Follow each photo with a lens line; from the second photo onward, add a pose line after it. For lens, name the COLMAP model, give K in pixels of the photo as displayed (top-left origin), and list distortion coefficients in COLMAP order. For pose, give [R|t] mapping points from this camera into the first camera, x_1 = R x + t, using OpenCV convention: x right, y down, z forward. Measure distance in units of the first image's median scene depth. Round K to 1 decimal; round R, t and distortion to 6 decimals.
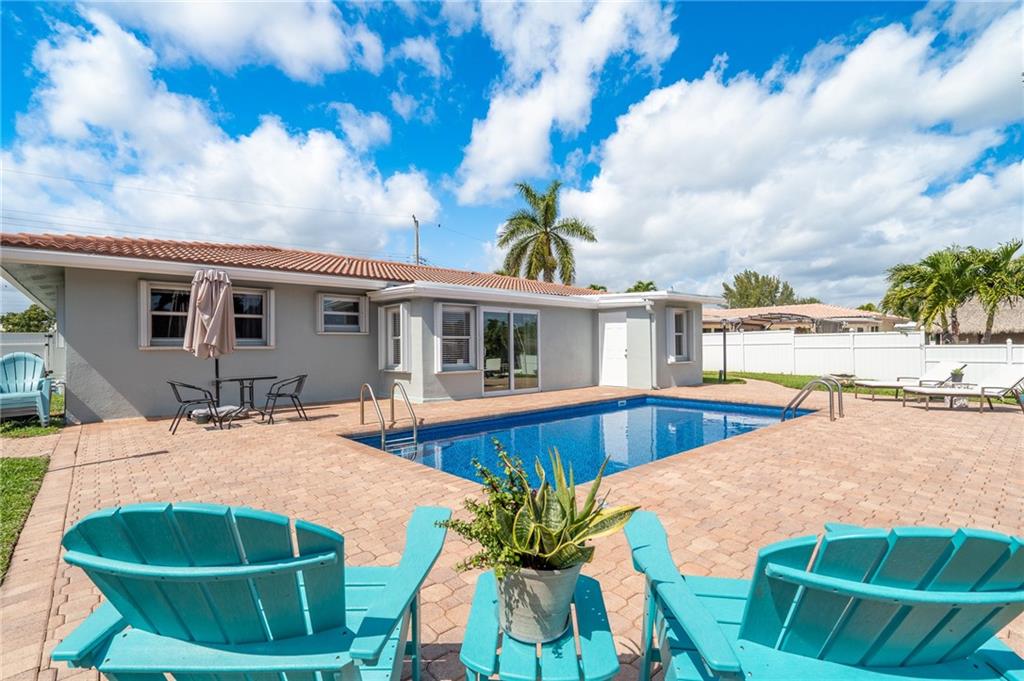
lens RADIAL K [[466.2, 0, 508.5], [0, 466.2, 342.7], [0, 0, 1]] dist [-0.001666, 0.000430]
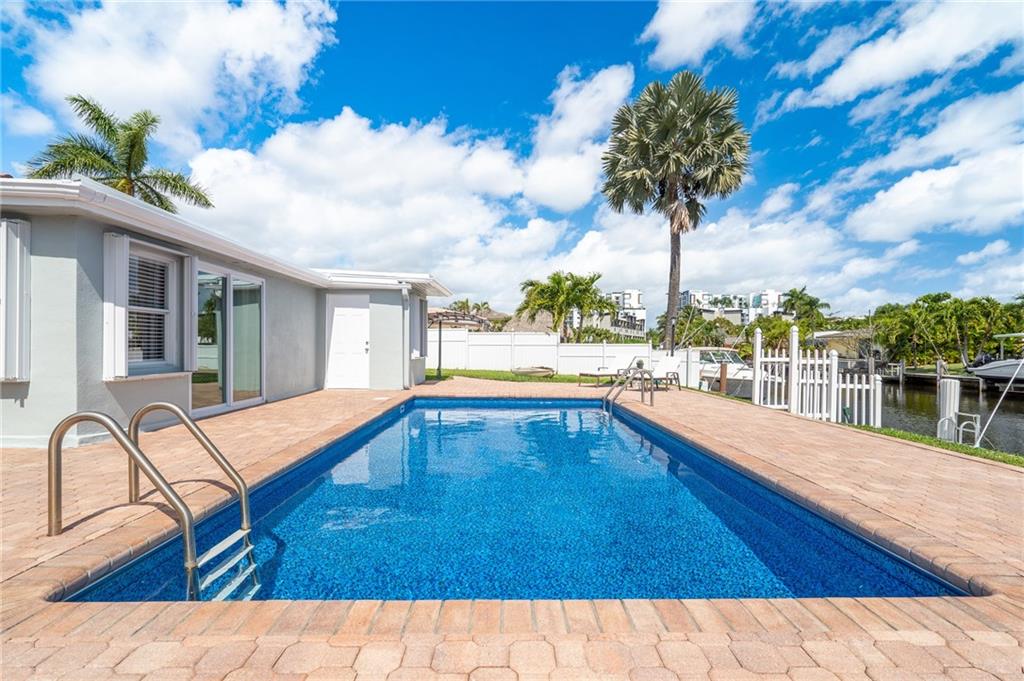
lens RADIAL K [[468.5, 0, 505.6], [0, 468.5, 346.5], [0, 0, 1]] dist [0.022652, 0.000263]
pose [[0.670959, 0.011954, 0.741398, -0.198304], [-0.015285, 0.999881, -0.002288, 0.021130], [-0.741337, -0.009797, 0.671062, 0.294589]]
